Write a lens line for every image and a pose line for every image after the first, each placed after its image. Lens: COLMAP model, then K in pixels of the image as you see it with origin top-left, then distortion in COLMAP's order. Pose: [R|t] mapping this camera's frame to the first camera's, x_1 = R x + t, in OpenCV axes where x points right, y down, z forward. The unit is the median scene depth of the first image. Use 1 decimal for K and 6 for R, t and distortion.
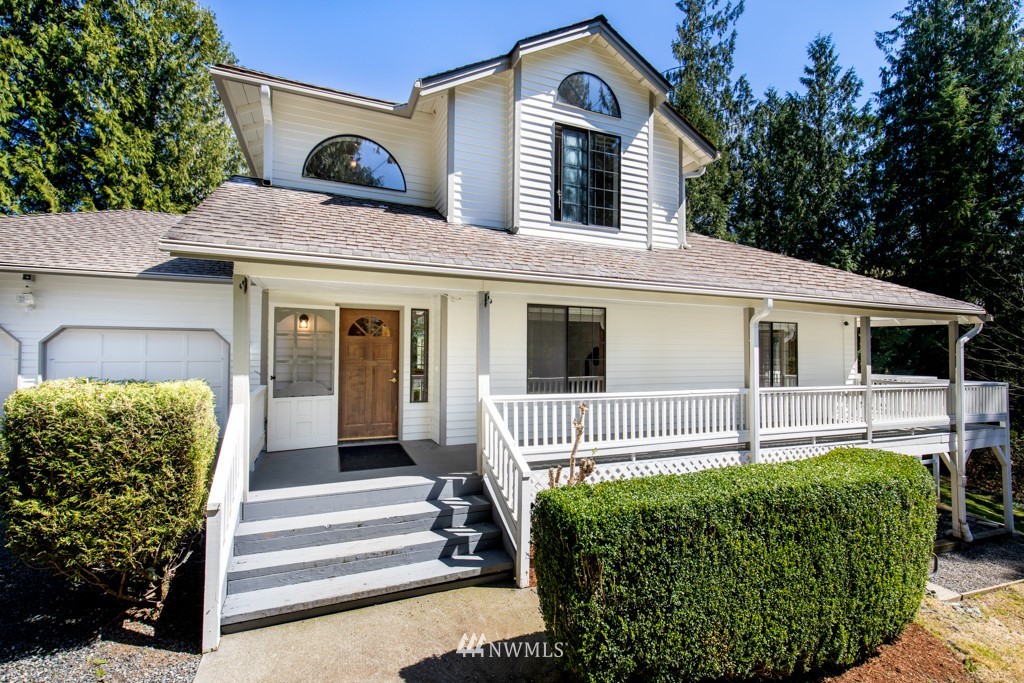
lens RADIAL K [[456.0, 0, 516.4], [0, 456.0, 338.2], [0, 0, 1]] dist [0.006341, -0.000392]
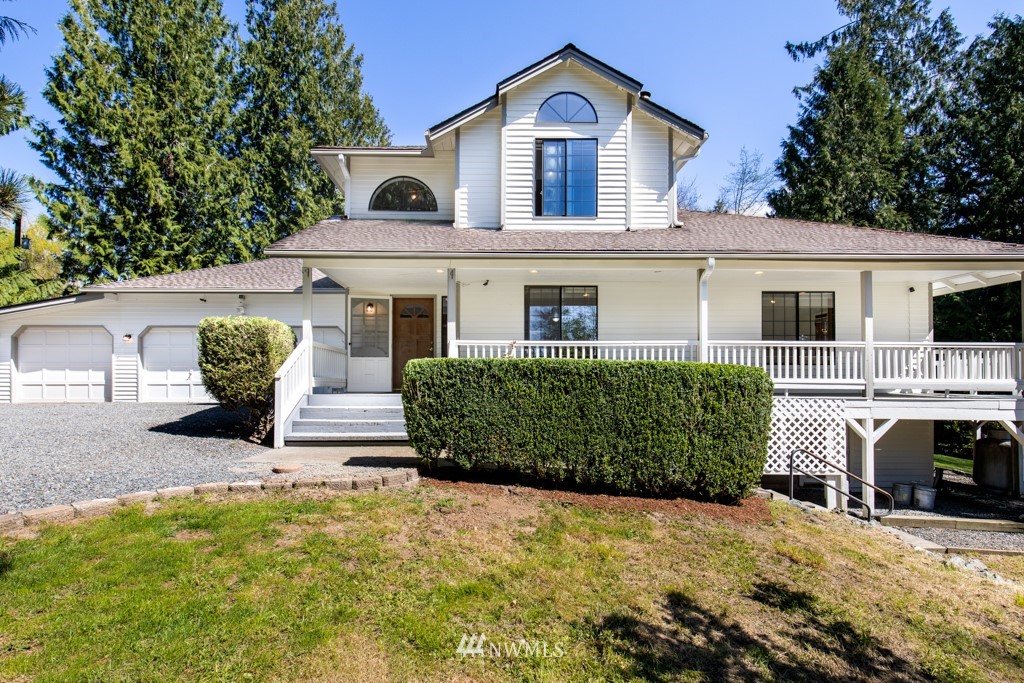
lens RADIAL K [[493.9, 0, 510.4], [0, 493.9, 379.3], [0, 0, 1]] dist [0.004133, 0.000098]
pose [[0.925245, -0.017399, -0.378970, 0.517719], [0.017417, 0.999843, -0.003379, 0.193526], [0.378969, -0.003474, 0.925403, -0.288488]]
